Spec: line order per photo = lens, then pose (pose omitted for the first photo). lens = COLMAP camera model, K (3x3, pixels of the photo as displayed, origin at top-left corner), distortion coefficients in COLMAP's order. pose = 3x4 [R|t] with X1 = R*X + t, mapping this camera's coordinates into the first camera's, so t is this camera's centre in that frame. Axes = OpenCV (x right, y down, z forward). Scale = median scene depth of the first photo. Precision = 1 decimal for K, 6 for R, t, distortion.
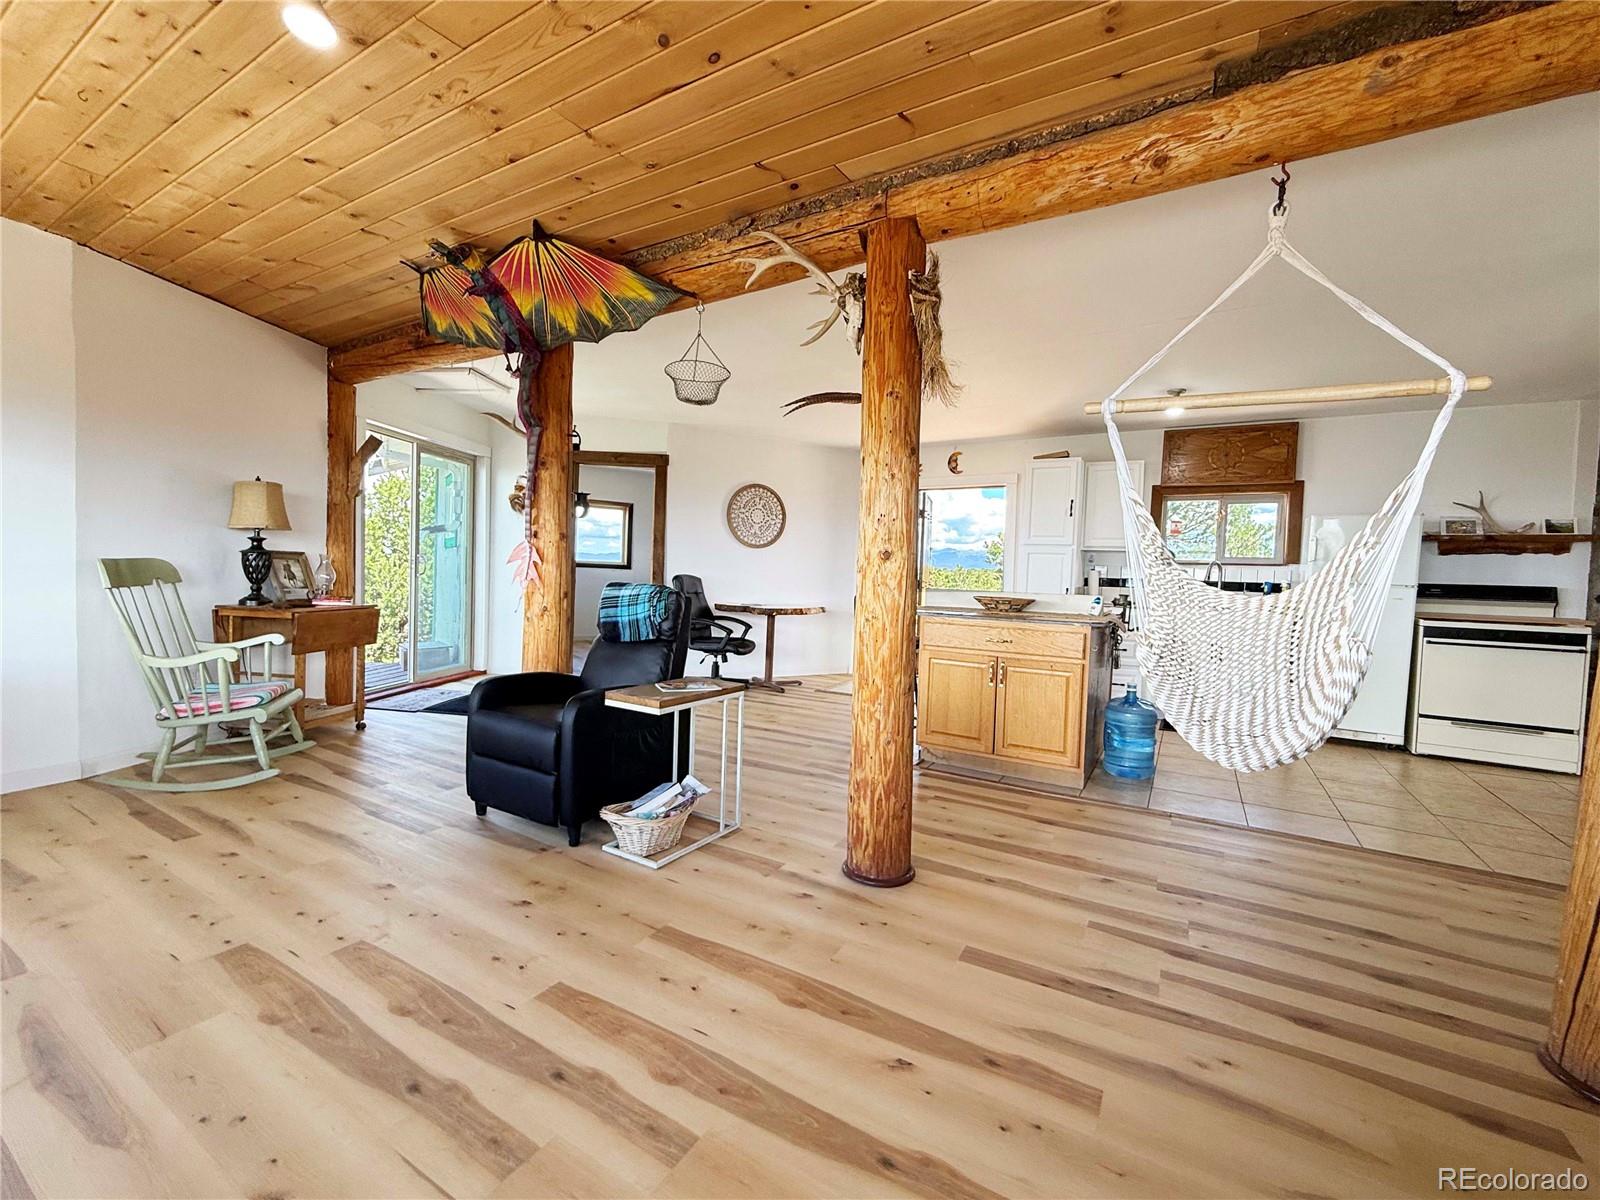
lens RADIAL K [[650.1, 0, 814.8], [0, 650.1, 605.3], [0, 0, 1]] dist [-0.003076, 0.003109]
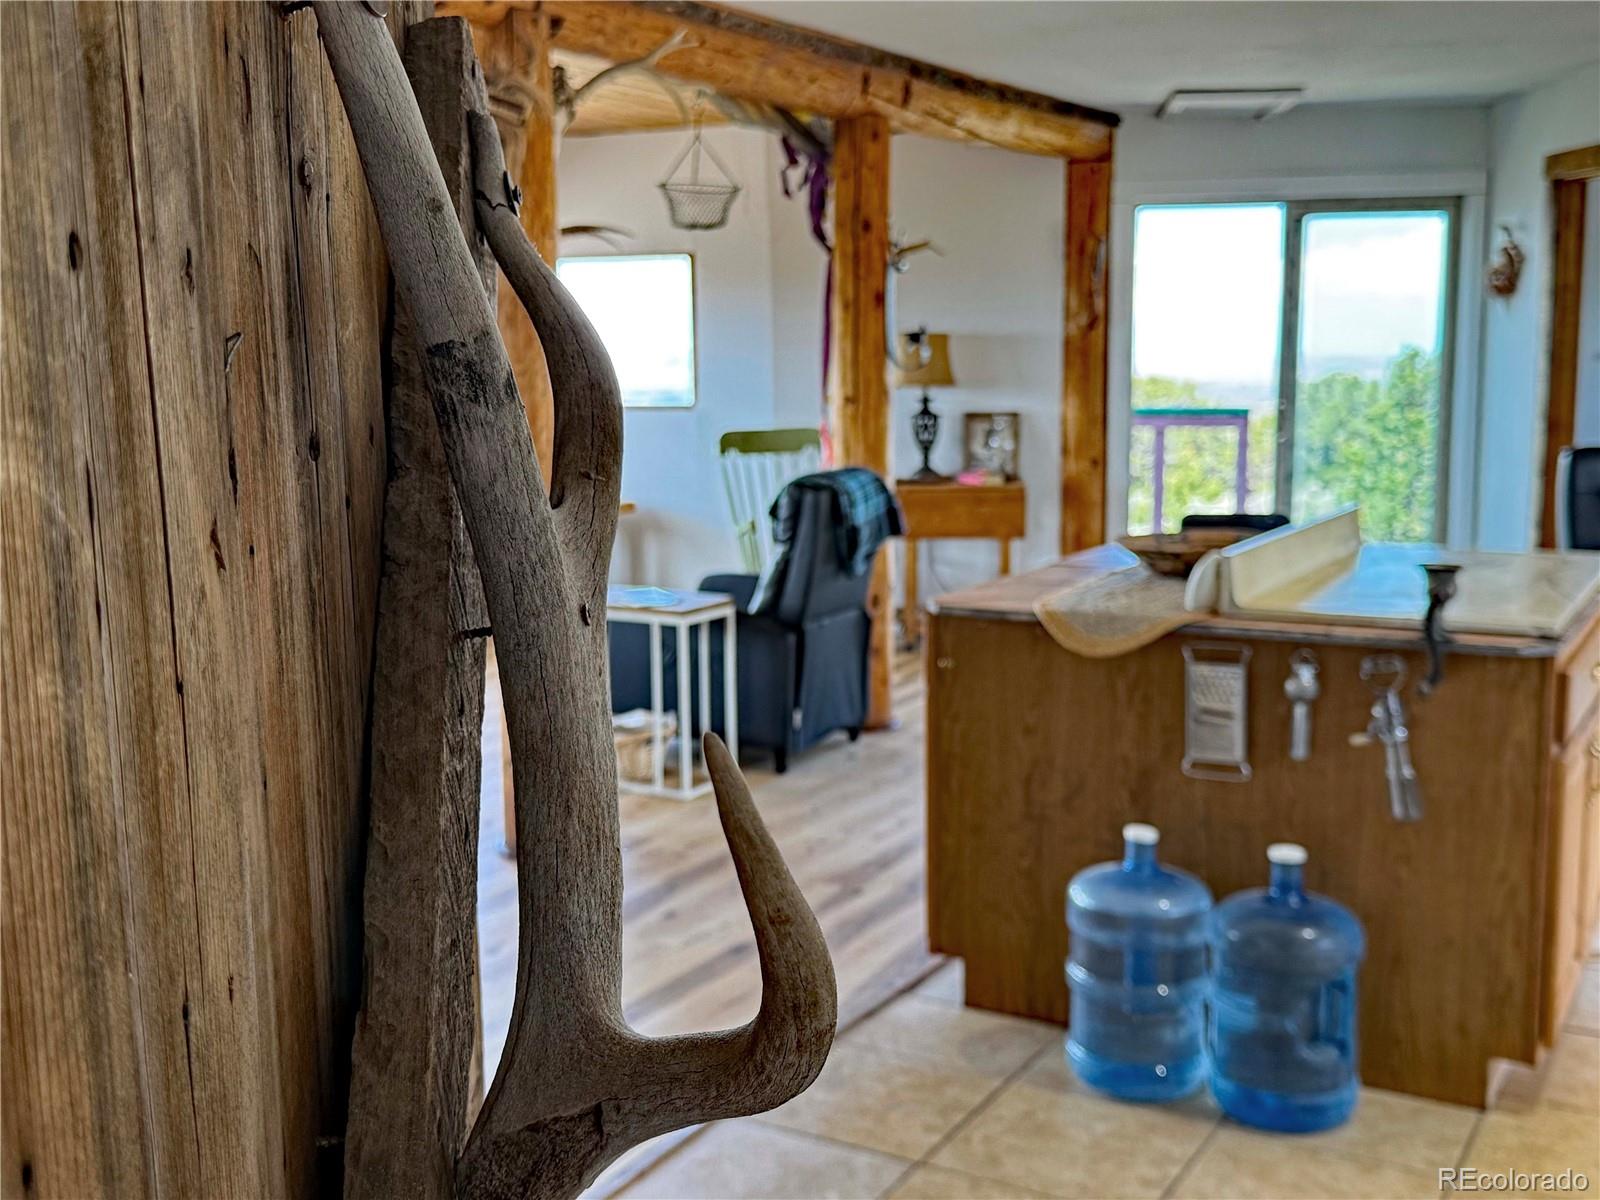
lens RADIAL K [[1748.5, 0, 789.2], [0, 1748.5, 603.6], [0, 0, 1]] dist [0.132815, 0.000000]
pose [[0.004775, 0.109653, -0.993958, 1.431837], [-0.045097, 0.992982, 0.109328, -0.082059], [0.998971, 0.044302, 0.009687, 0.835321]]
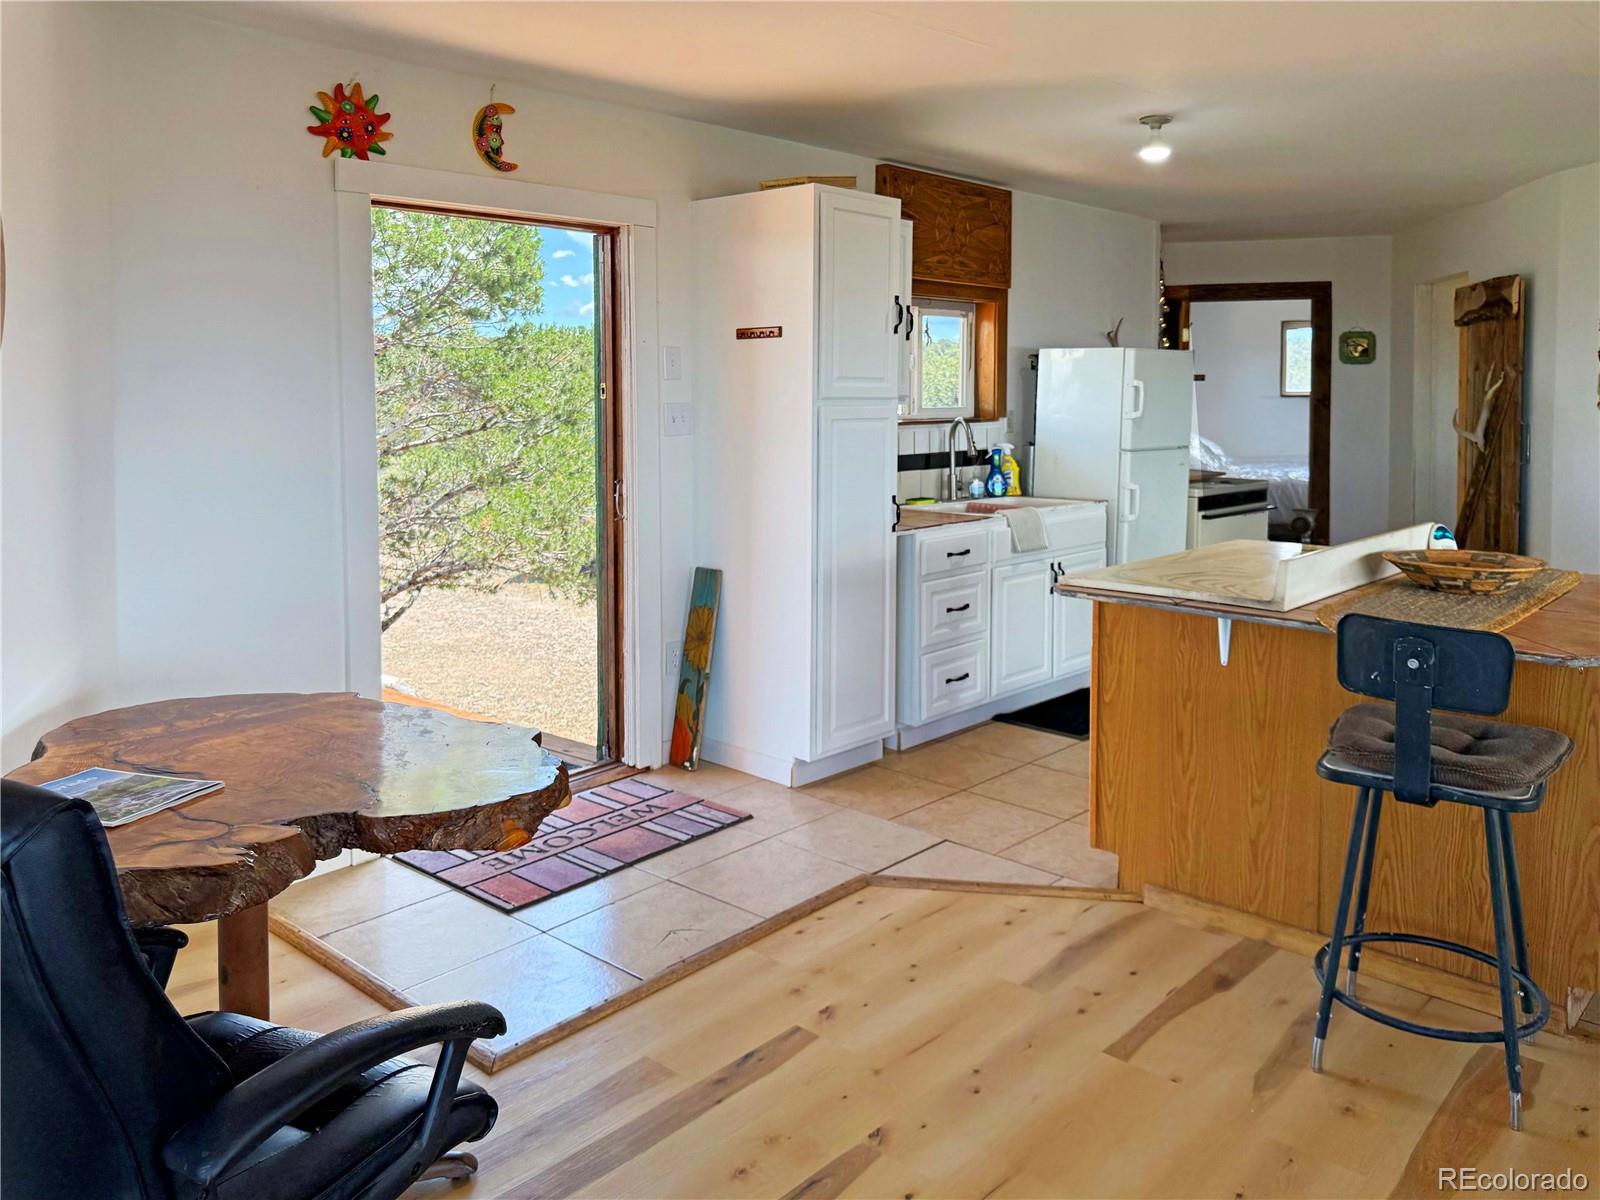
lens RADIAL K [[1150.6, 0, 853.8], [0, 1150.6, 460.7], [0, 0, 1]] dist [0.066800, -0.043522]
pose [[0.215605, -0.092048, 0.972133, -0.582438], [0.063635, 0.994755, 0.080077, -0.179775], [-0.974405, 0.044597, 0.220331, 1.335461]]
